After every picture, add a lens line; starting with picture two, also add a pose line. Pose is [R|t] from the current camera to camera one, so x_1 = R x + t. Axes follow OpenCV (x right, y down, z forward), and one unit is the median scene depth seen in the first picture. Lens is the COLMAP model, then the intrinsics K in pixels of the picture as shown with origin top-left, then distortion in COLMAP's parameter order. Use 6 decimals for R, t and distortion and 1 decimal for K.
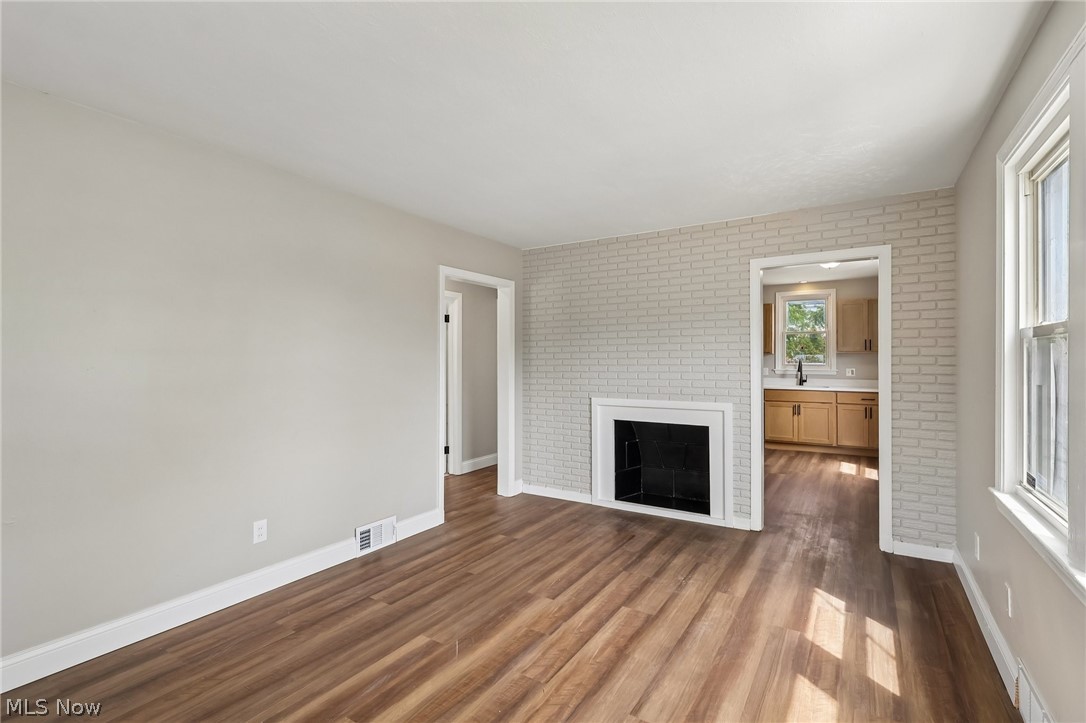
lens RADIAL K [[503.6, 0, 534.7], [0, 503.6, 357.0], [0, 0, 1]] dist [-0.002933, 0.002239]
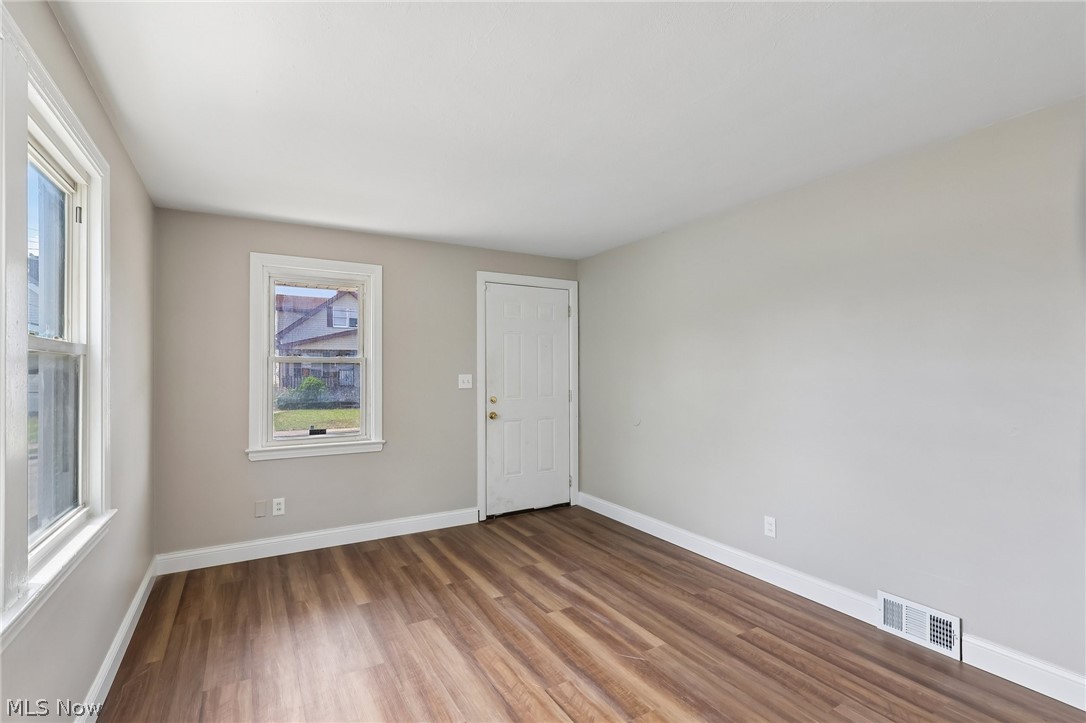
lens RADIAL K [[503.6, 0, 541.8], [0, 503.6, 367.4], [0, 0, 1]] dist [-0.002933, 0.002239]
pose [[-0.448540, -0.007593, -0.893731, 0.646072], [0.007768, 0.999893, -0.012394, 0.002953], [0.893729, -0.012502, -0.448433, 0.998185]]
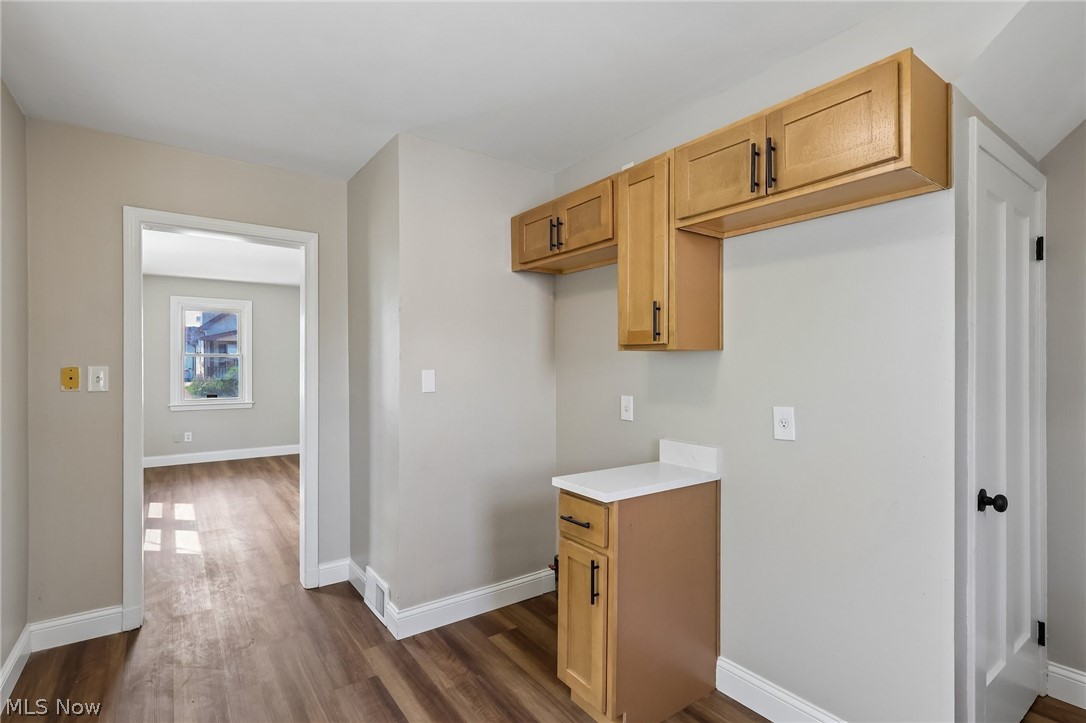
lens RADIAL K [[503.6, 0, 537.6], [0, 503.6, 365.6], [0, 0, 1]] dist [-0.002933, 0.002239]
pose [[-0.355517, -0.004642, -0.934658, 1.345273], [-0.005200, 0.999982, -0.002988, 0.008094], [0.934655, 0.003797, -0.355535, 2.071619]]
